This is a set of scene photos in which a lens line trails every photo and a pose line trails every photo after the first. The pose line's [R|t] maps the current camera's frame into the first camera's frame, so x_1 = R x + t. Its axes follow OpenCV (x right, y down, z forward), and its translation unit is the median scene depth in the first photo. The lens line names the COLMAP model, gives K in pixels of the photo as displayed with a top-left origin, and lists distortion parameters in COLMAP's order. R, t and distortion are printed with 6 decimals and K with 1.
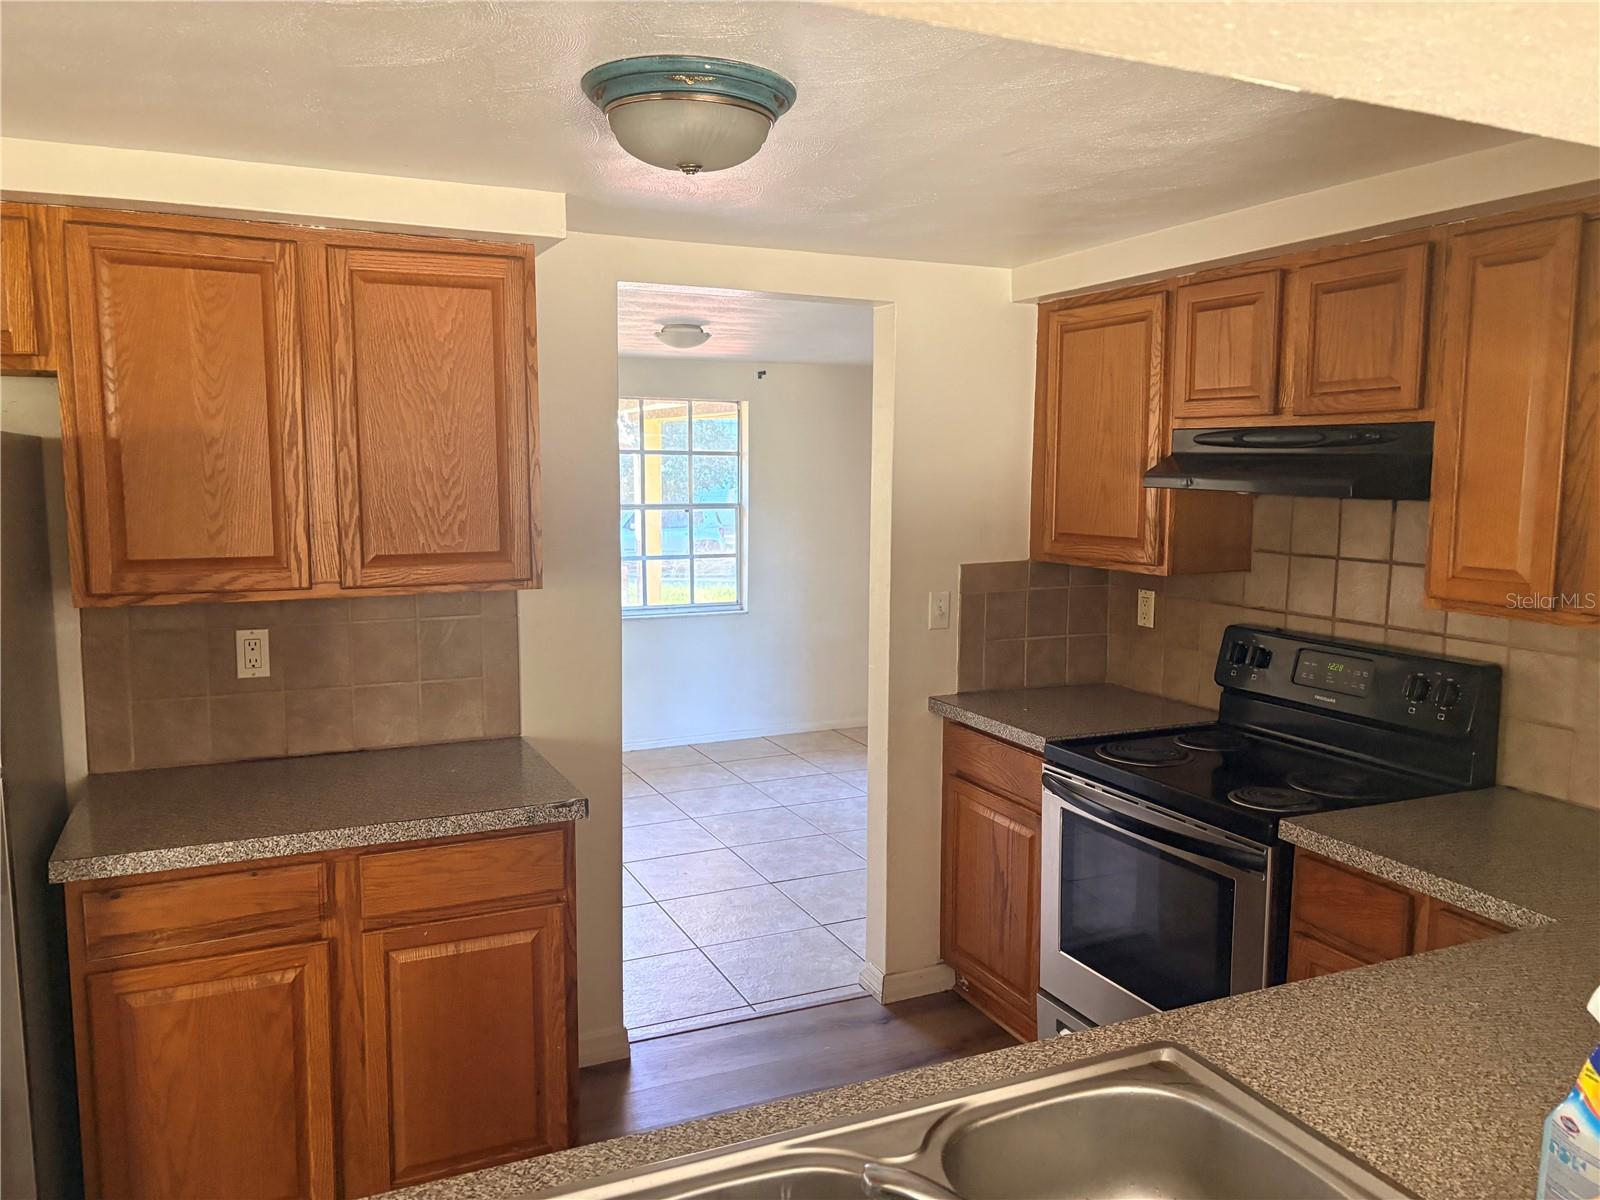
lens RADIAL K [[1208.3, 0, 801.0], [0, 1208.3, 593.9], [0, 0, 1]] dist [0.027382, -0.010756]
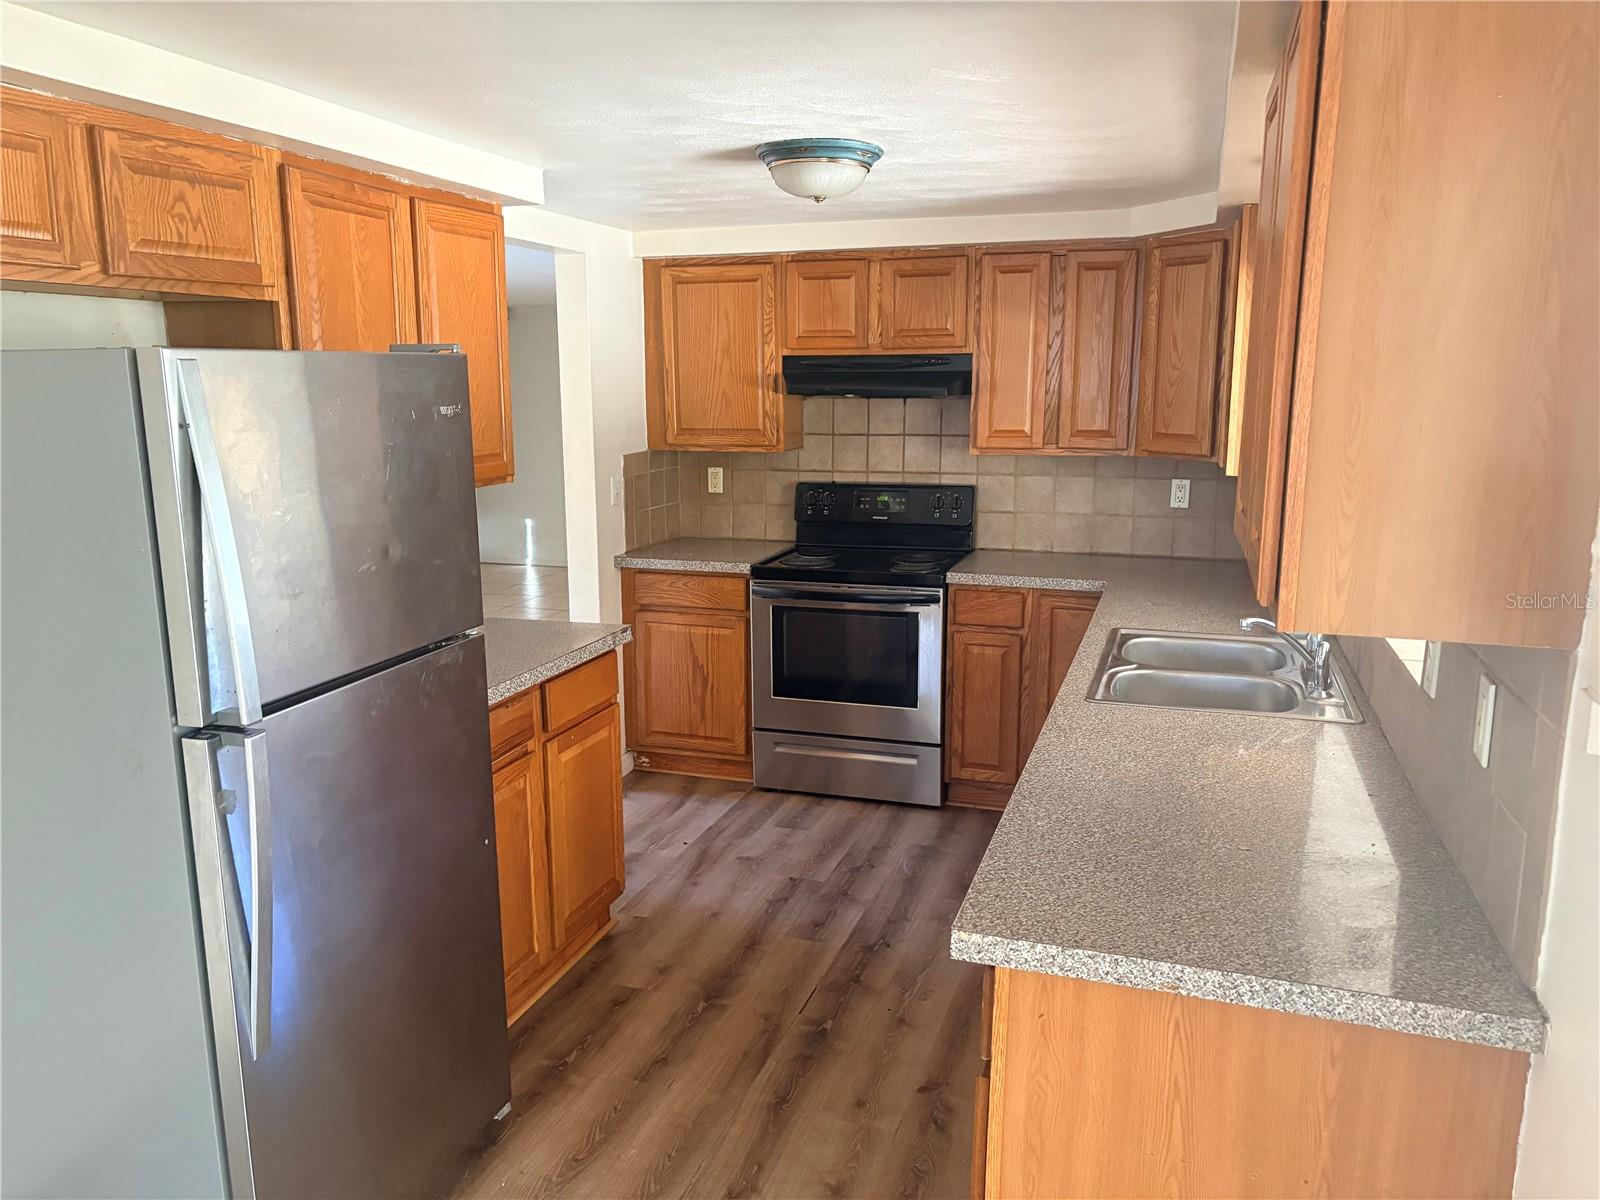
lens RADIAL K [[1208.3, 0, 804.8], [0, 1208.3, 608.5], [0, 0, 1]] dist [0.027382, -0.010756]
pose [[0.679633, -0.146941, 0.718684, -0.934034], [0.088995, 0.989011, 0.118053, 0.003590], [-0.728134, -0.016274, 0.685242, -0.086807]]
